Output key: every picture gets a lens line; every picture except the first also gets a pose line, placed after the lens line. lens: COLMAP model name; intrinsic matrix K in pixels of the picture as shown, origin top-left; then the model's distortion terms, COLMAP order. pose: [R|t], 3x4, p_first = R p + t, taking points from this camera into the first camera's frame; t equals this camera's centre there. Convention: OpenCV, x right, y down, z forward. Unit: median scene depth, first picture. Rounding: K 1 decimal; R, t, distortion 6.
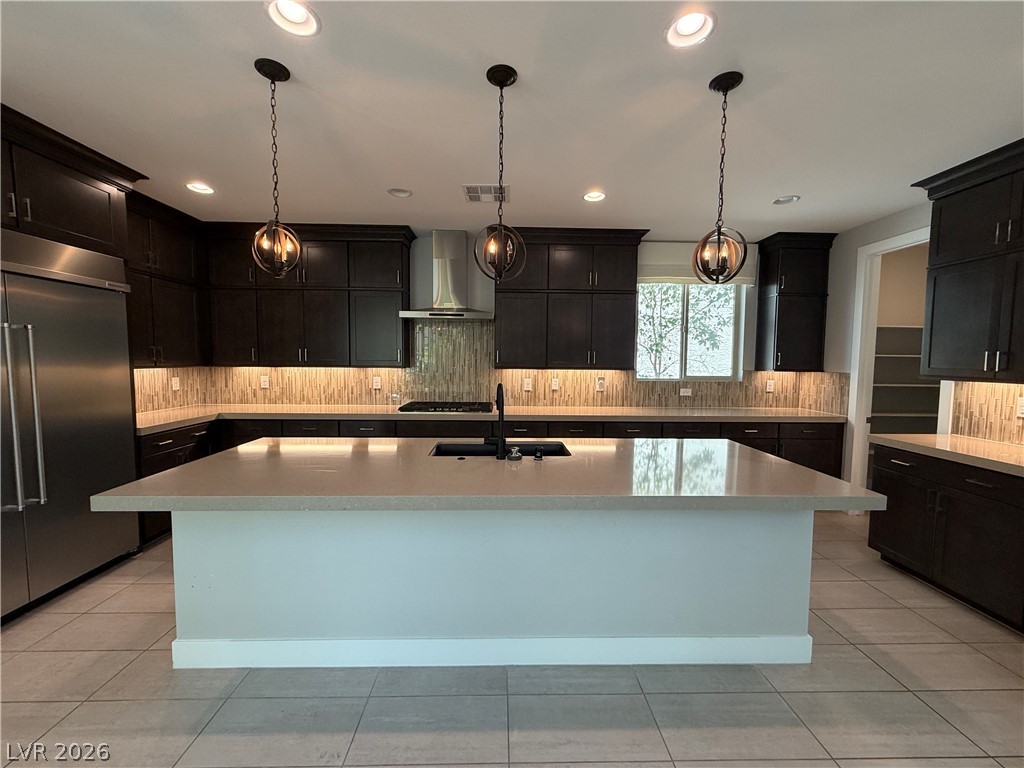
lens RADIAL K [[411.1, 0, 513.0], [0, 411.1, 383.8], [0, 0, 1]] dist [0.000885, -0.000303]
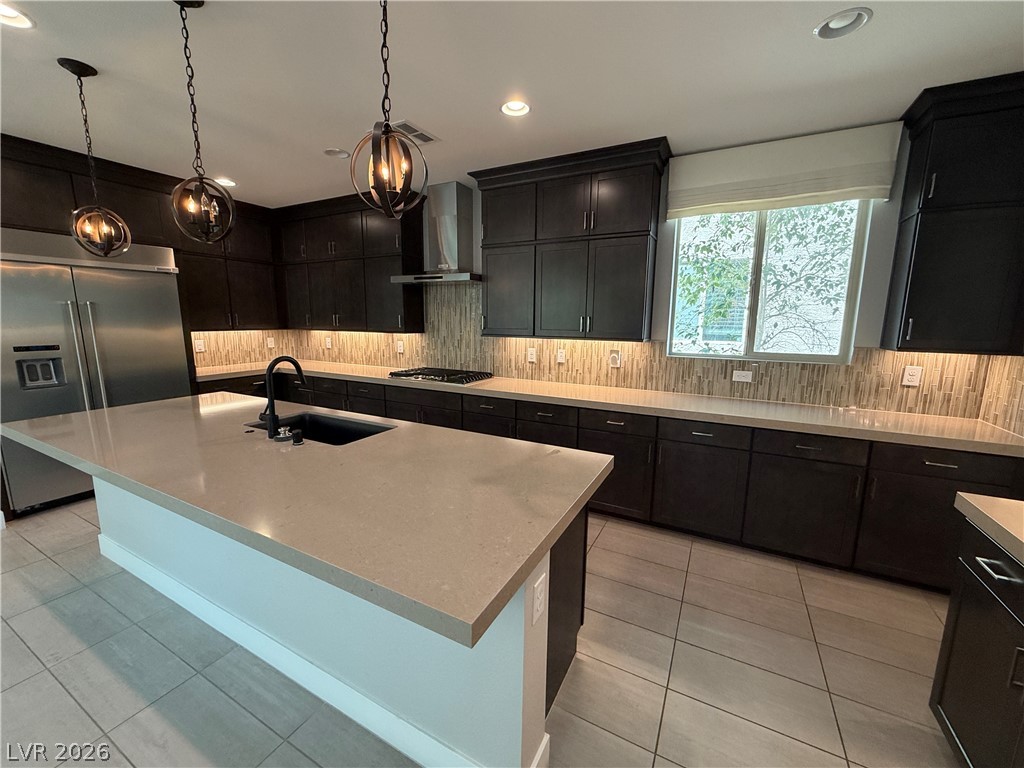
lens RADIAL K [[411.1, 0, 511.1], [0, 411.1, 384.4], [0, 0, 1]] dist [0.000885, -0.000303]
pose [[0.869328, 0.079017, -0.487878, 0.428132], [-0.032455, 0.994133, 0.103181, -0.024885], [0.493169, -0.073864, 0.866792, 0.224677]]
